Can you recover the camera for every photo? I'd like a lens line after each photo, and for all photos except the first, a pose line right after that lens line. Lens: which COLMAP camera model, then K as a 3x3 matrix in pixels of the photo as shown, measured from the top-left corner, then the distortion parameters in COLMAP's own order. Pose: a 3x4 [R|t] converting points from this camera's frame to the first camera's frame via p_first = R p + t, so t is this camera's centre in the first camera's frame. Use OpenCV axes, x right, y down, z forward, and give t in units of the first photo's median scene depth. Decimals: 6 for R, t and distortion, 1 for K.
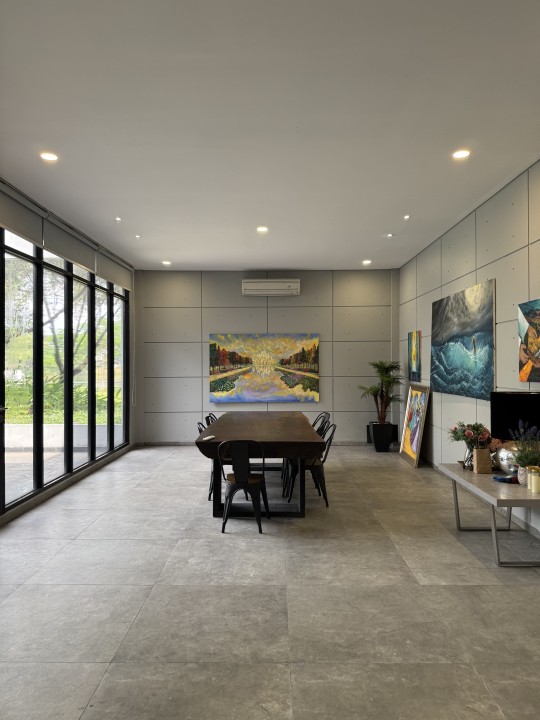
lens RADIAL K [[502.4, 0, 274.5], [0, 502.4, 362.3], [0, 0, 1]] dist [0.004245, 0.000114]
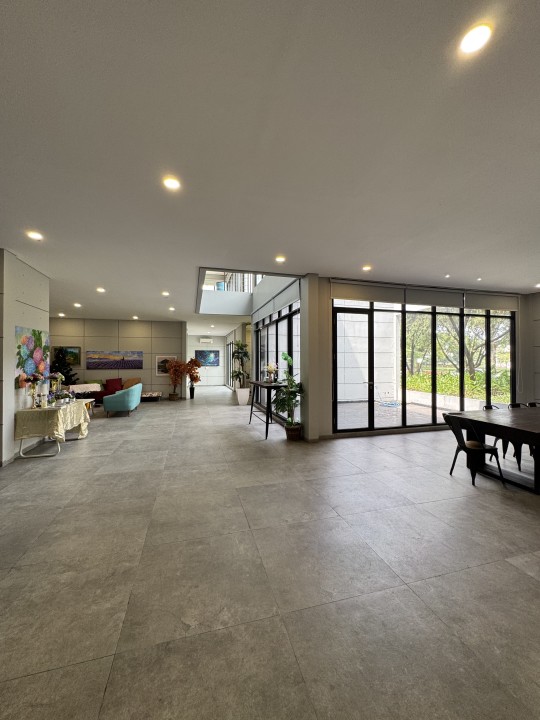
lens RADIAL K [[286.0, 0, 271.8], [0, 286.0, 360.4], [0, 0, 1]] dist [-0.002387, -0.000157]
pose [[0.269604, -0.006329, -0.962951, 0.744376], [0.004787, 0.999975, -0.005232, -0.006282], [0.962959, -0.003199, 0.269627, 0.310079]]
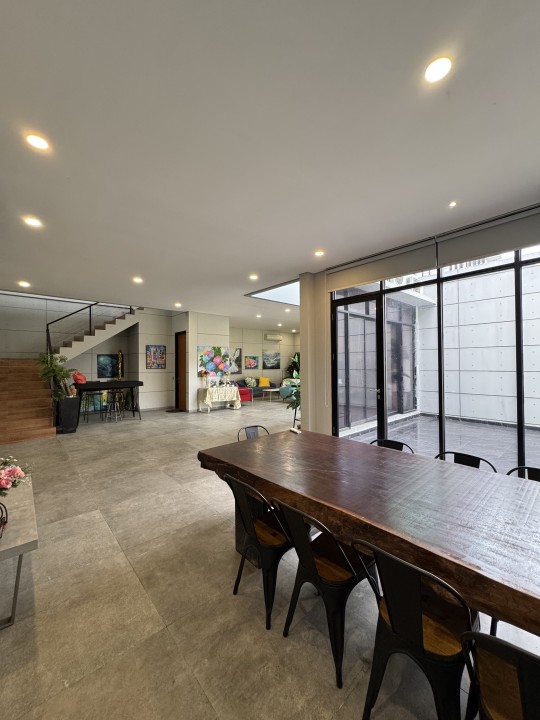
lens RADIAL K [[286.0, 0, 276.2], [0, 286.0, 360.2], [0, 0, 1]] dist [-0.002387, -0.000157]
pose [[-0.730391, -0.005346, -0.683008, 0.478655], [0.003883, 0.999921, -0.011980, -0.009232], [0.683018, -0.011402, -0.730312, 1.960729]]
